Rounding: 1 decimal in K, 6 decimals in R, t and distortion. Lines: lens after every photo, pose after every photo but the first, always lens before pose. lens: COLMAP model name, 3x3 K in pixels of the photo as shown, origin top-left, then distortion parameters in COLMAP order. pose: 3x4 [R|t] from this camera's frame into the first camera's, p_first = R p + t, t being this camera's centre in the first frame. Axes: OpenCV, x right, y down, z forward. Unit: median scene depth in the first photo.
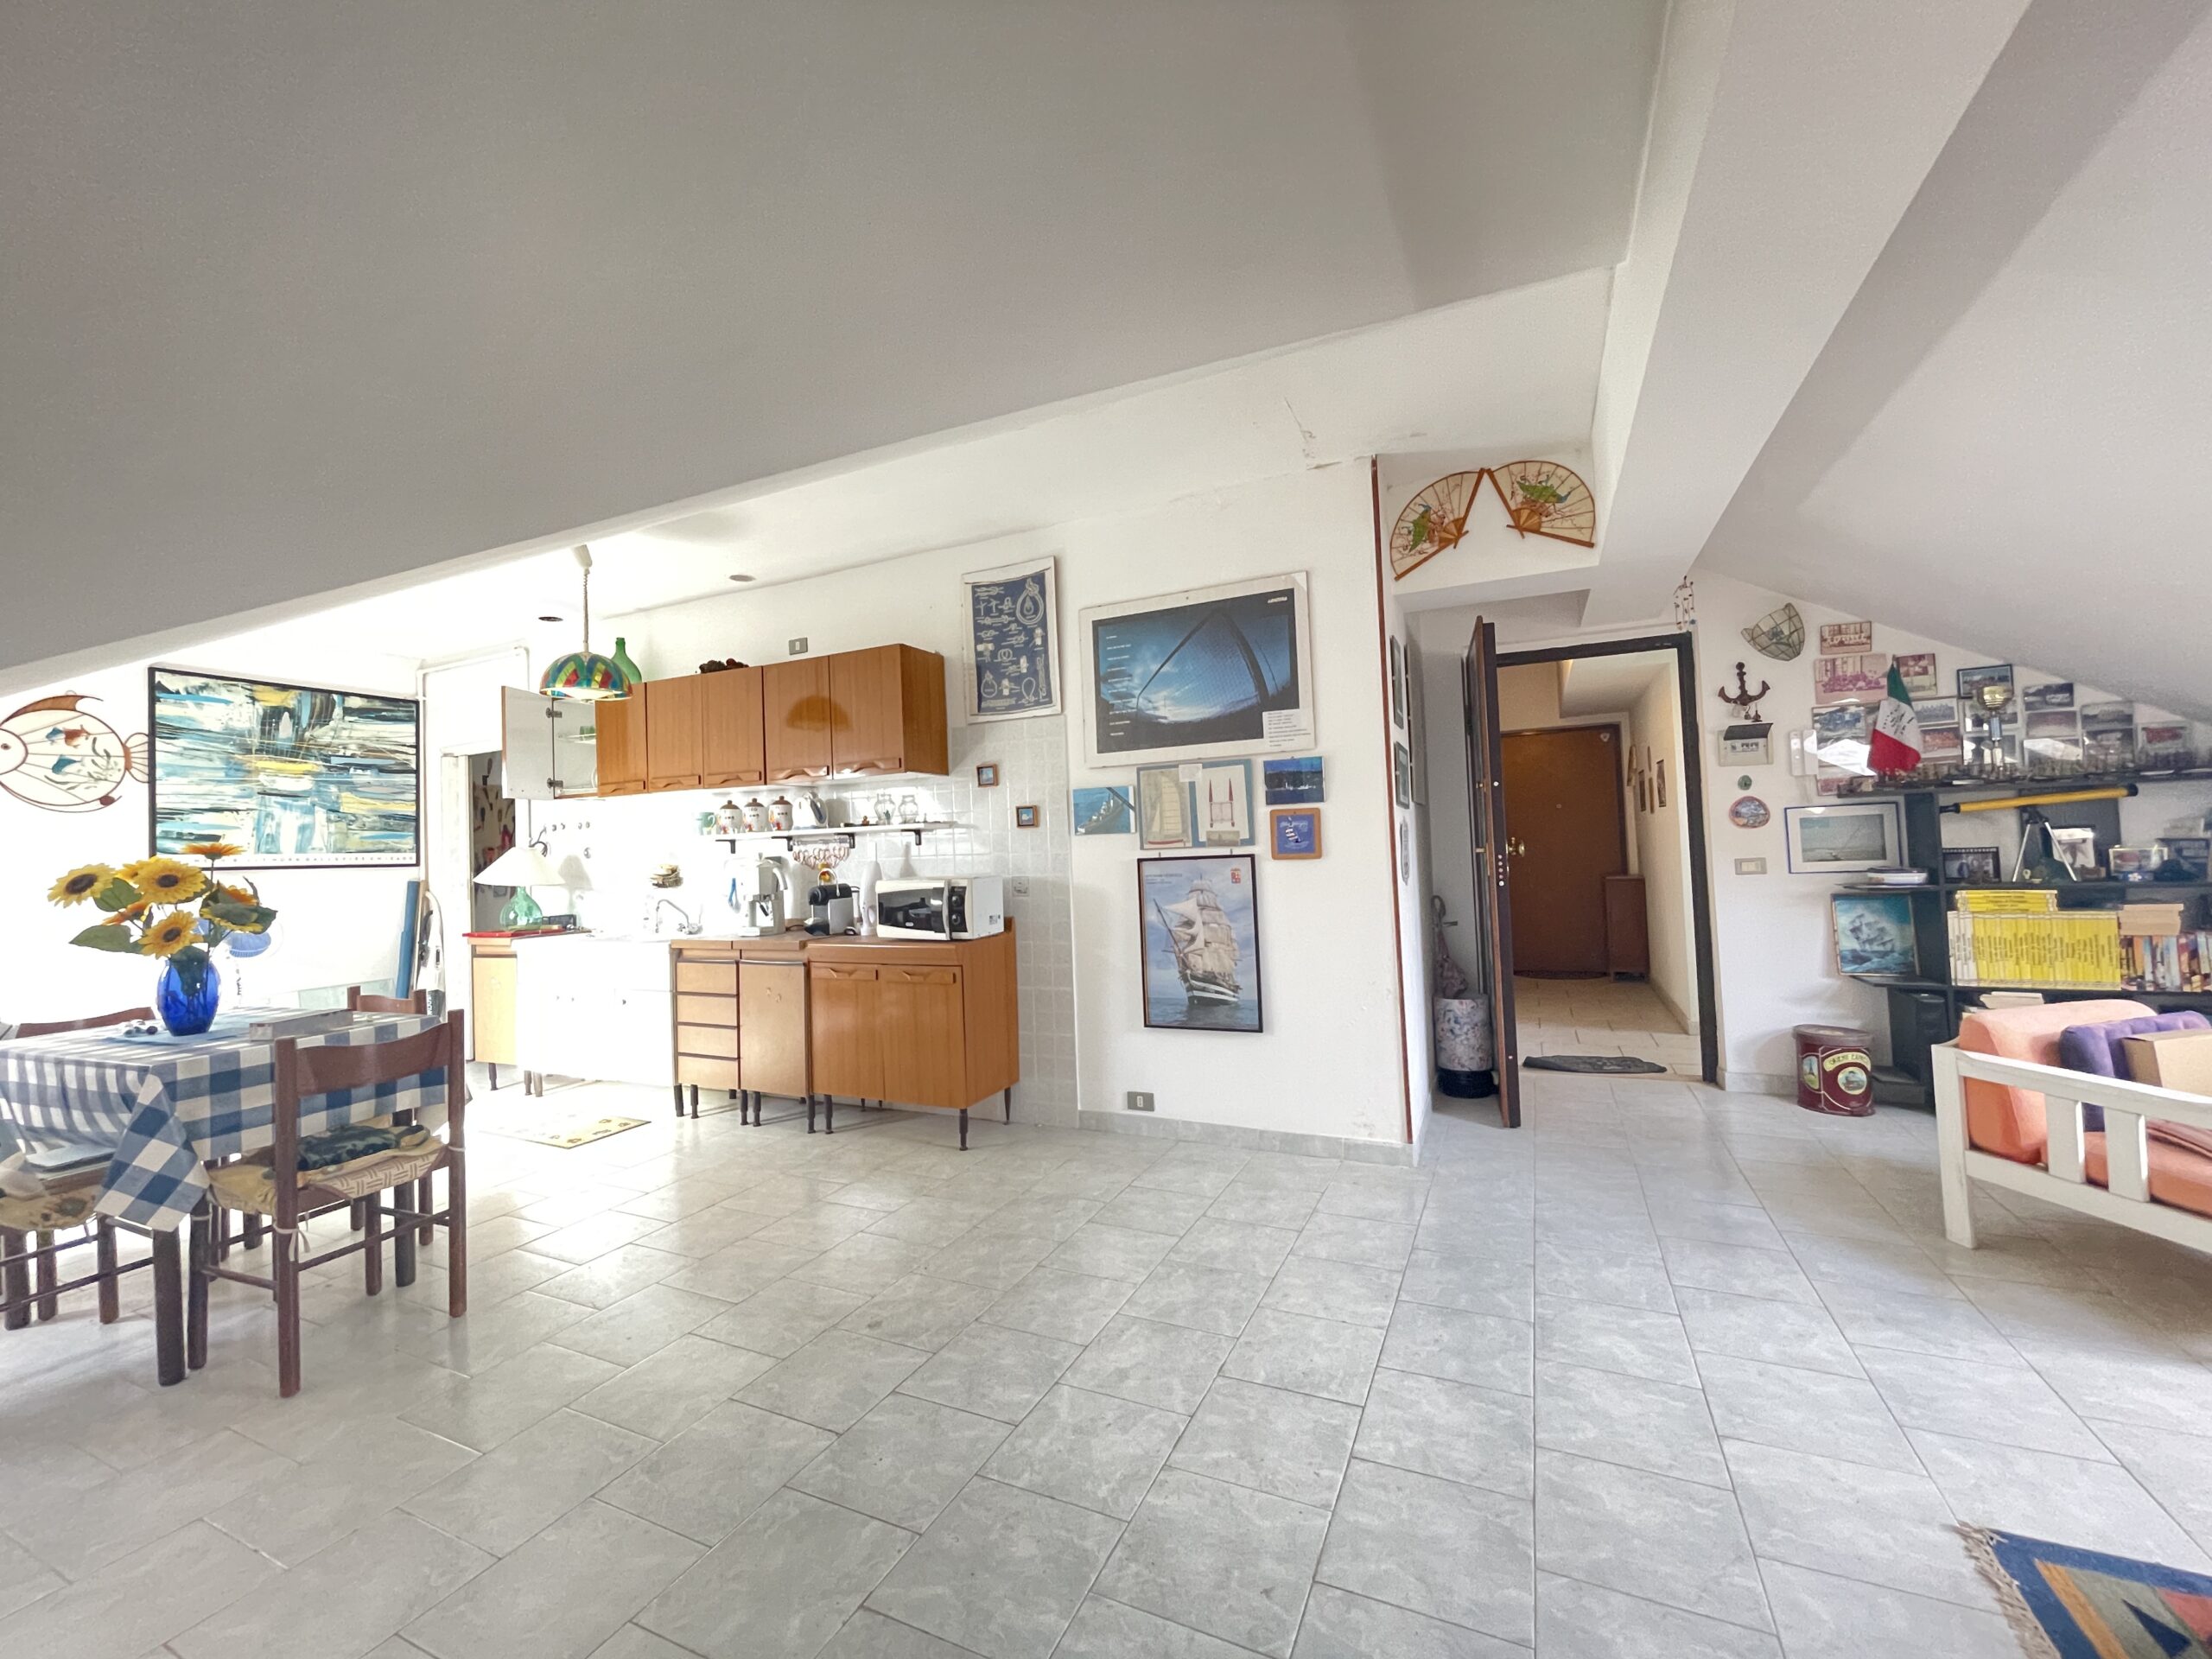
lens RADIAL K [[898.0, 0, 1105.3], [0, 898.0, 817.0], [0, 0, 1]] dist [-0.003427, -0.000873]
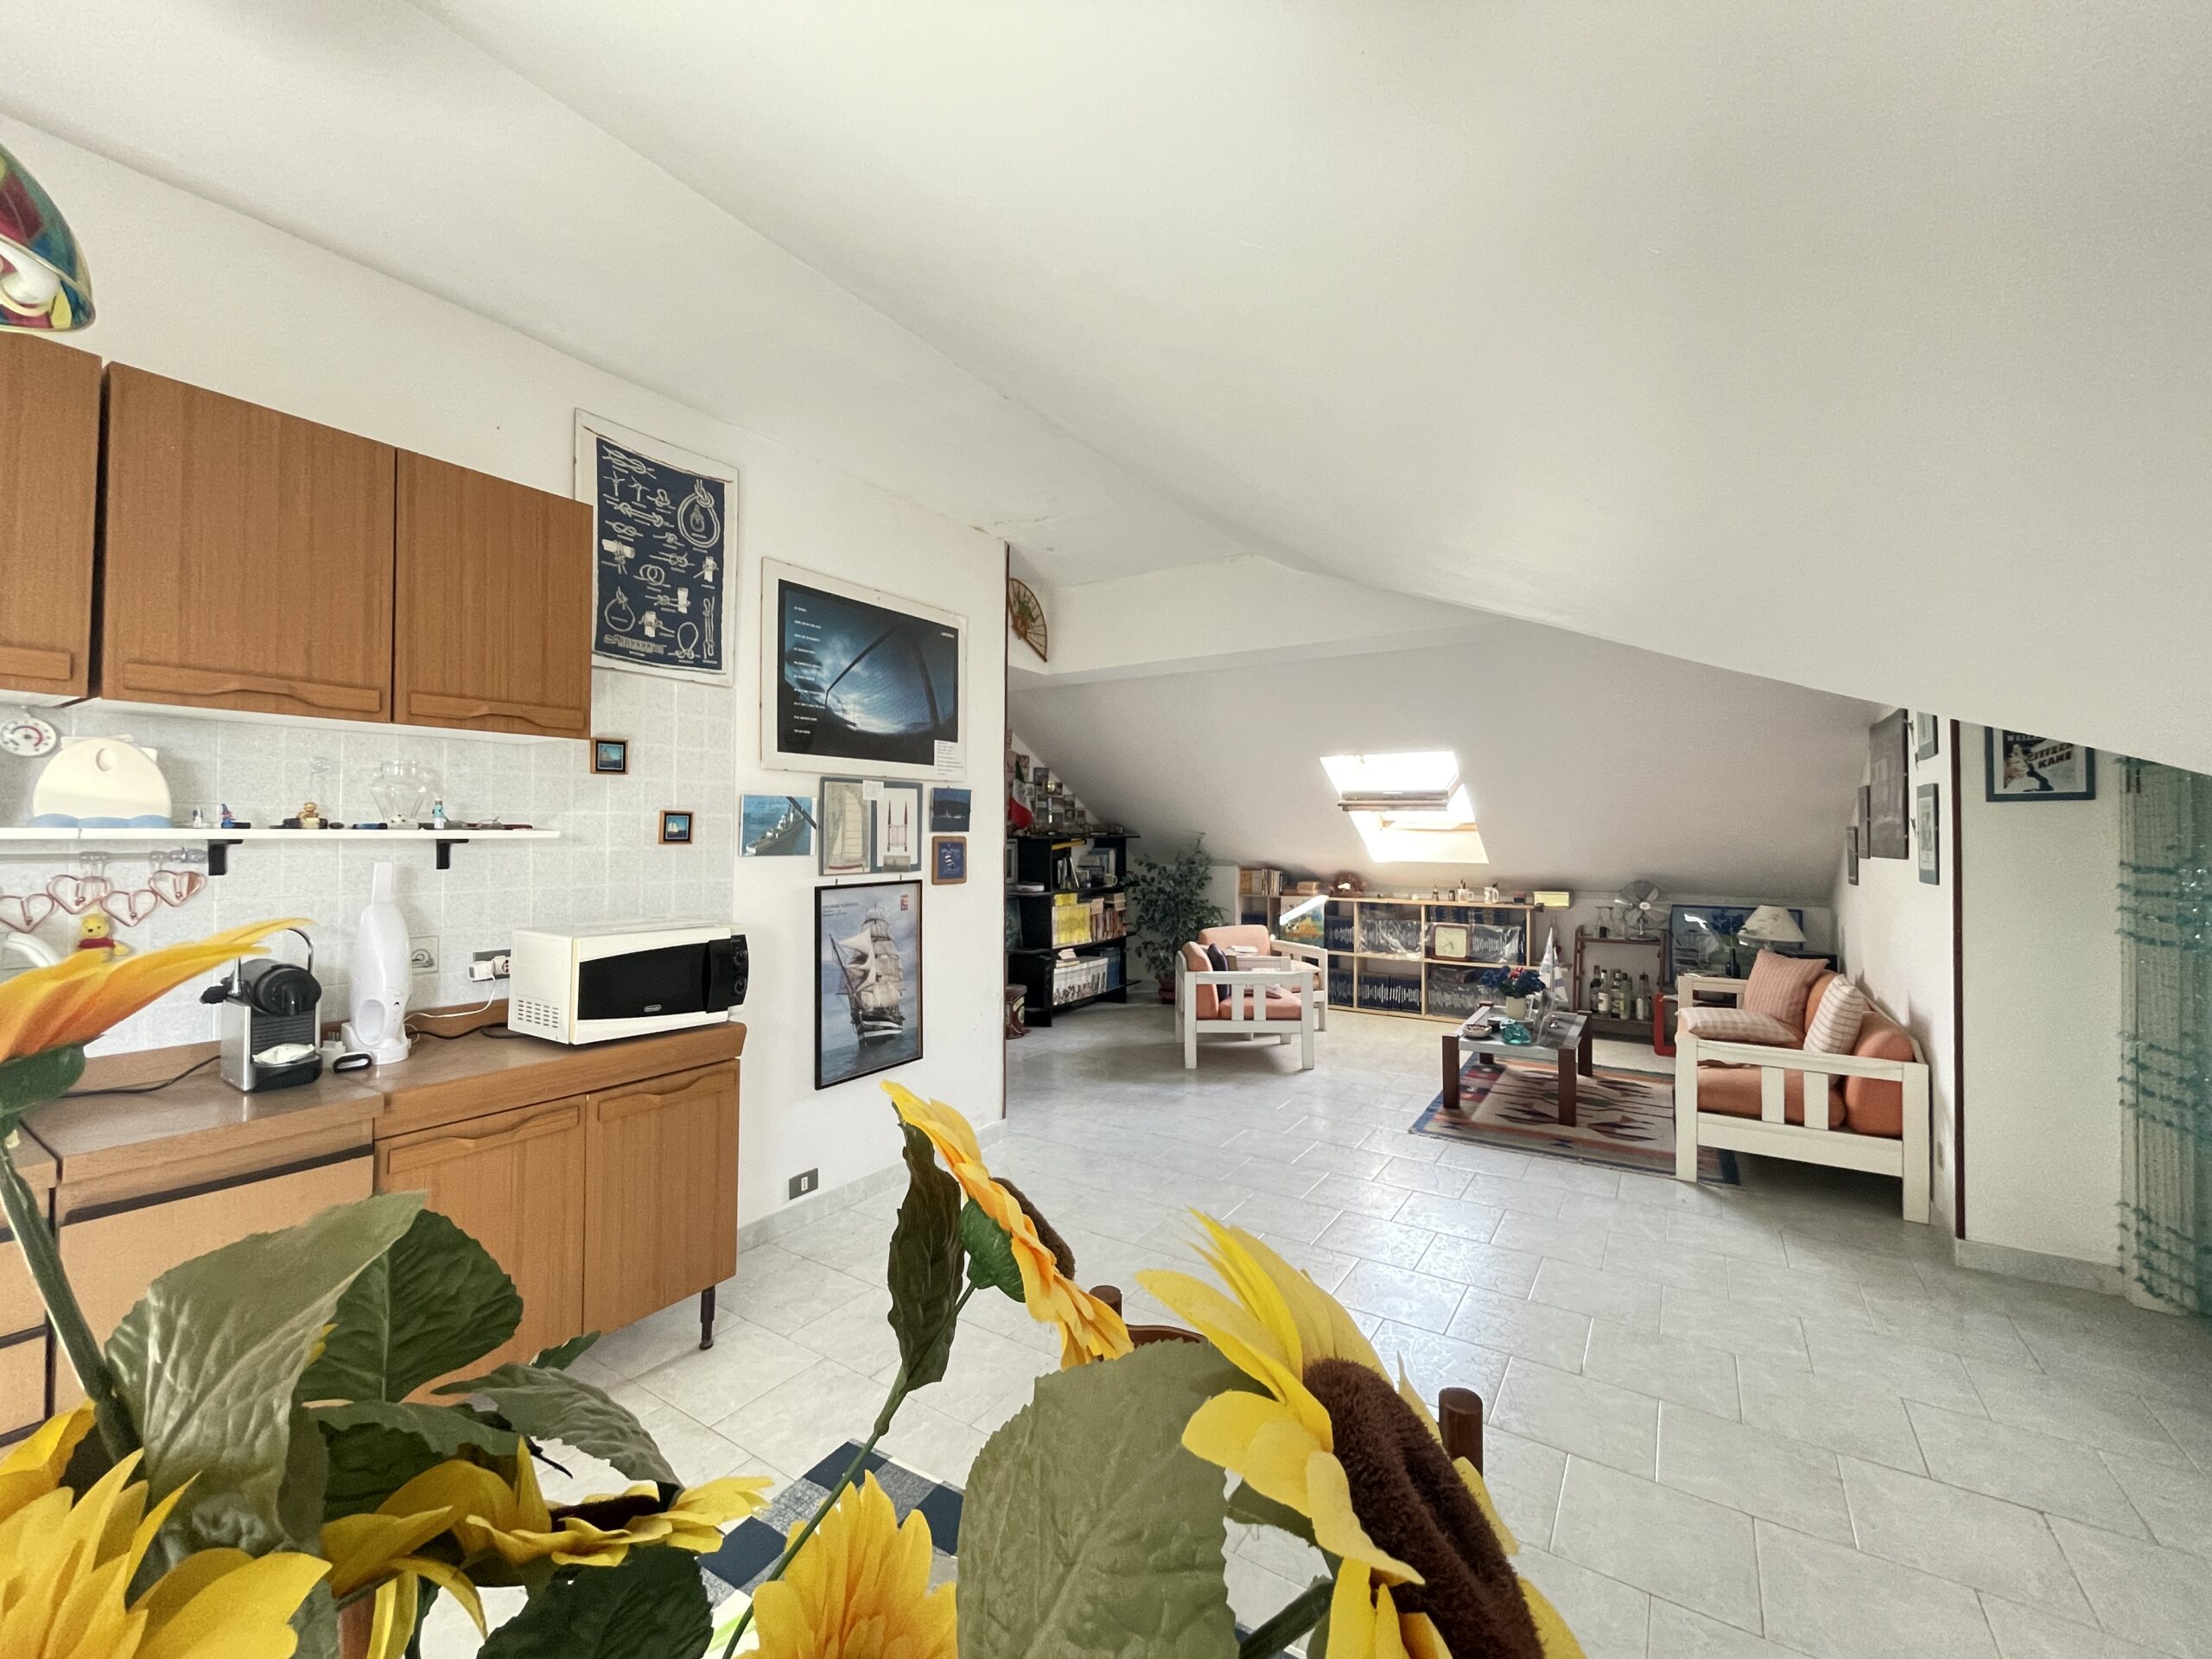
lens RADIAL K [[898.0, 0, 1110.2], [0, 898.0, 815.4], [0, 0, 1]] dist [-0.003427, -0.000873]
pose [[0.126474, 0.057415, 0.990307, -0.768563], [-0.046183, 0.997582, -0.051939, 0.011578], [-0.990894, -0.039166, 0.128820, 0.642155]]
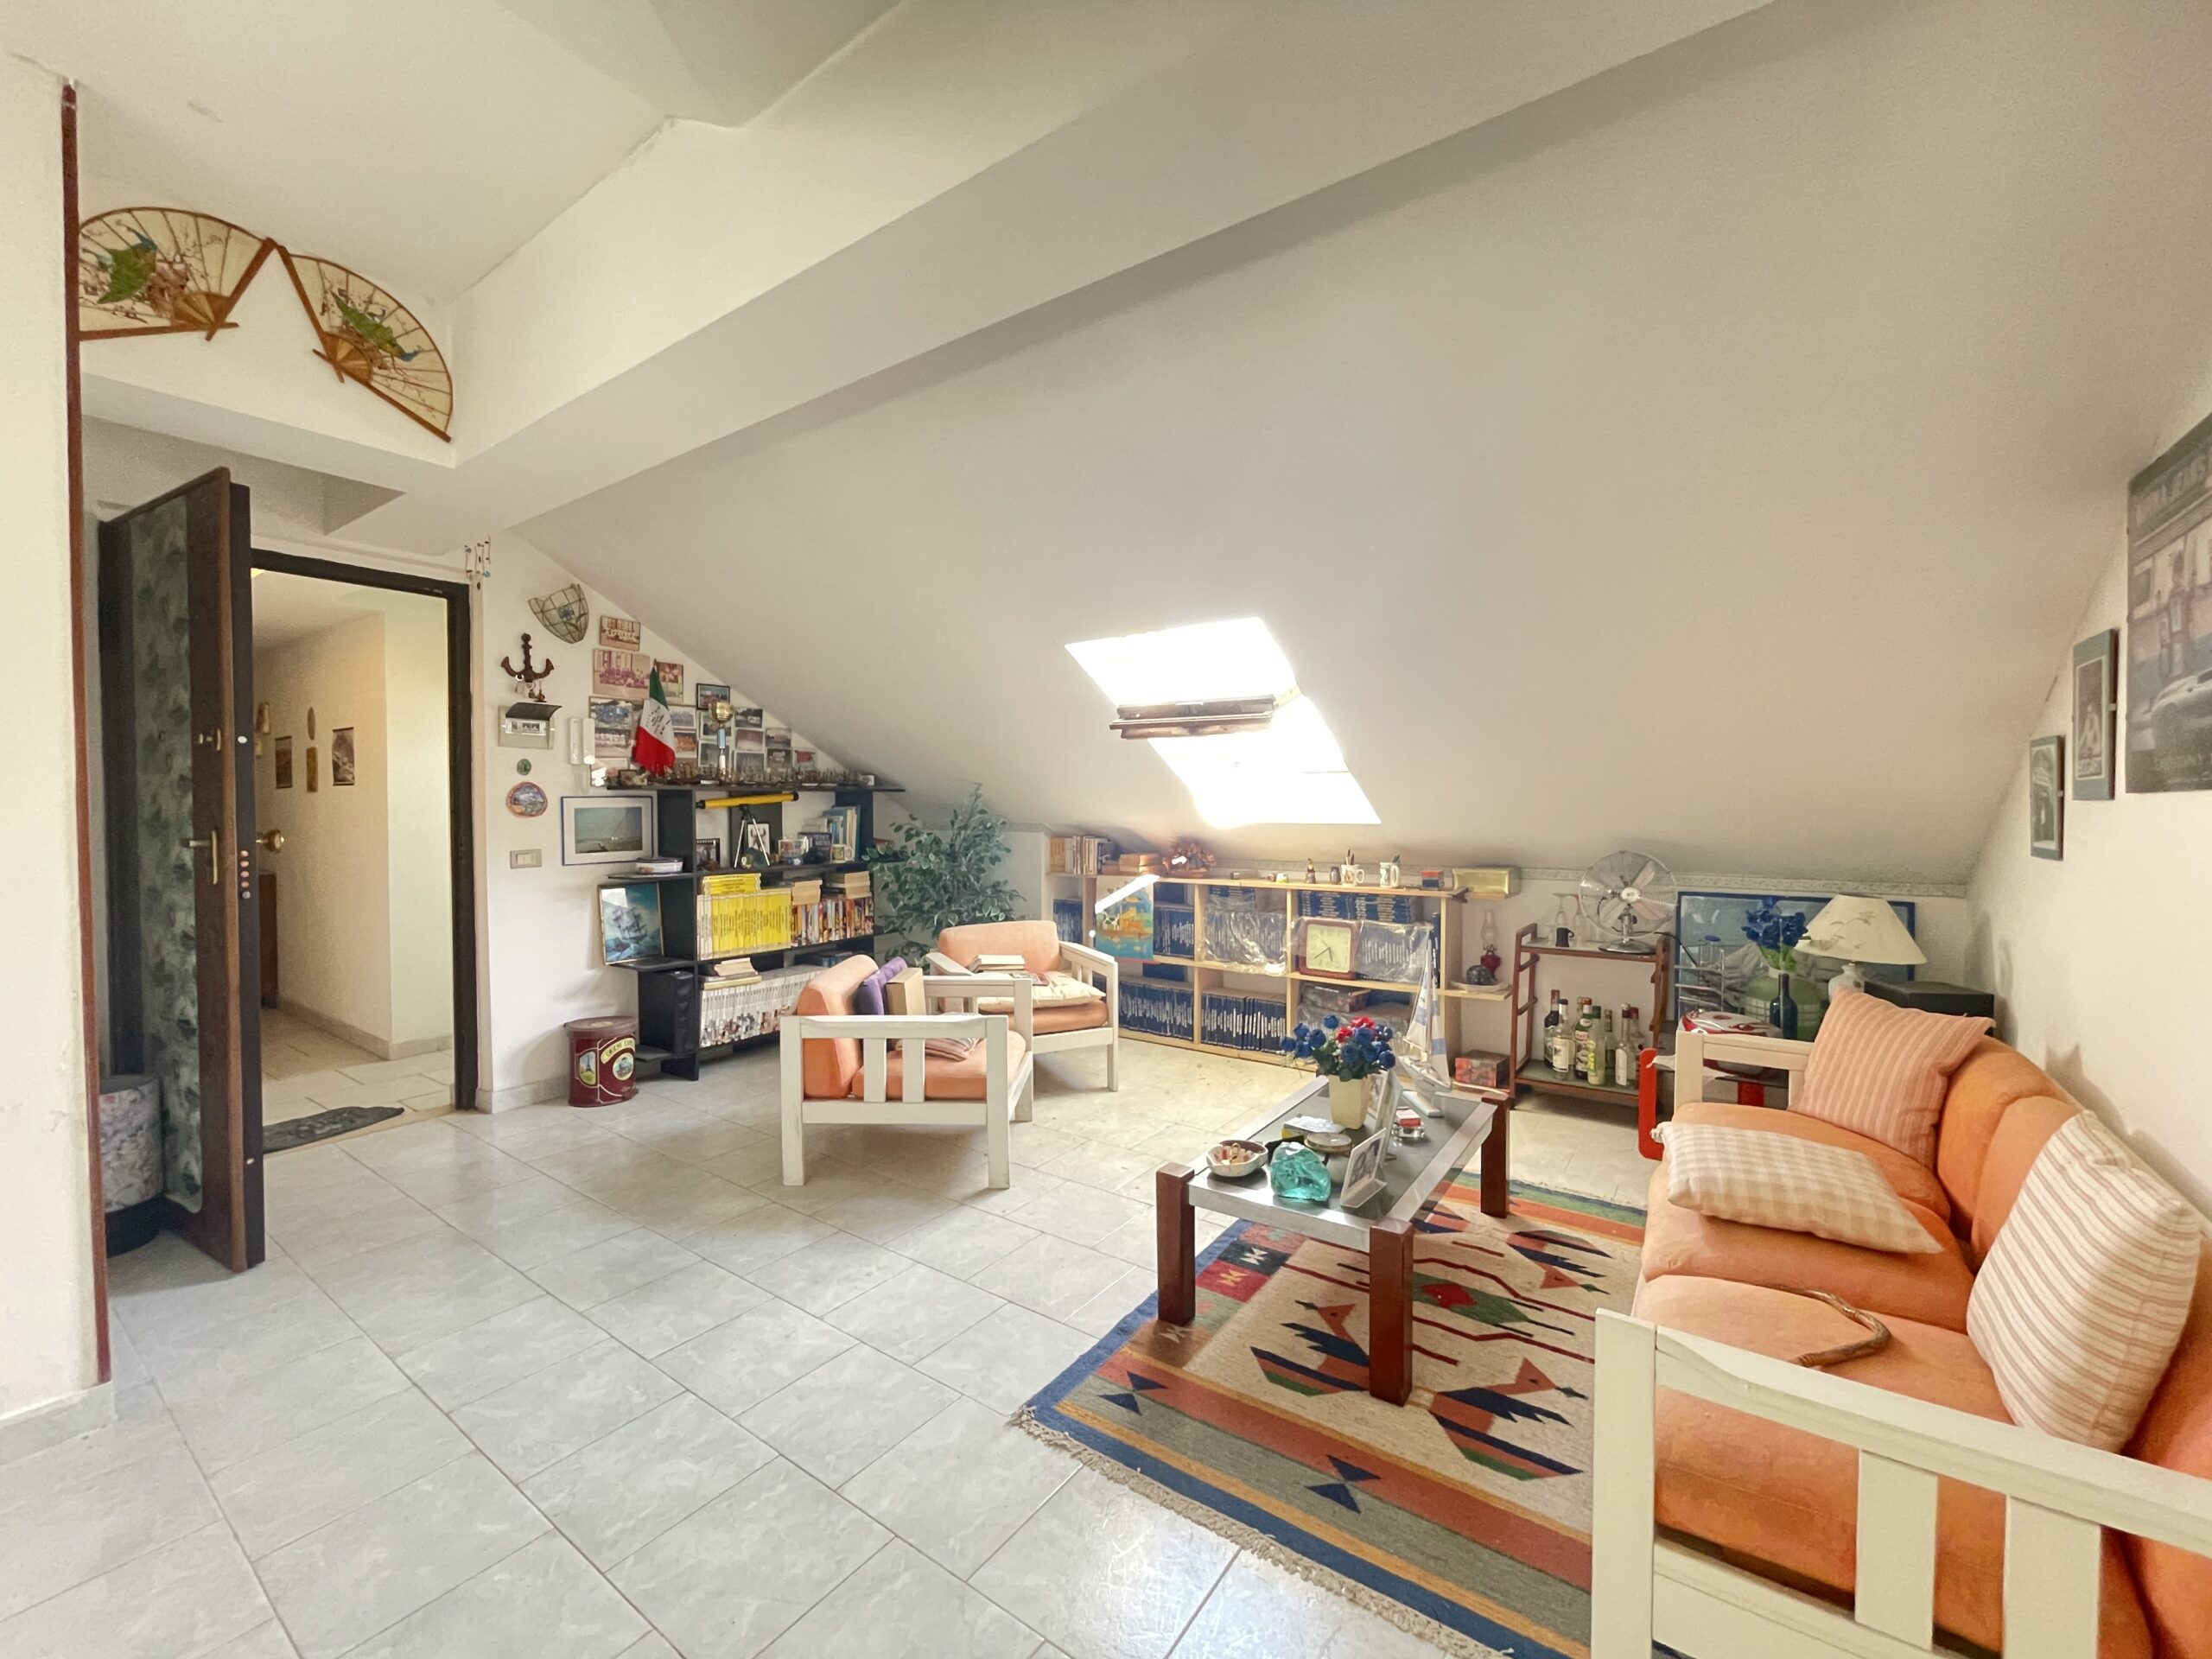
lens RADIAL K [[898.0, 0, 1110.4], [0, 898.0, 821.8], [0, 0, 1]] dist [-0.003427, -0.000873]
pose [[0.171085, 0.017911, 0.985093, -0.085306], [-0.040770, 0.999107, -0.011085, 0.003260], [-0.984412, -0.038266, 0.171663, 0.282720]]
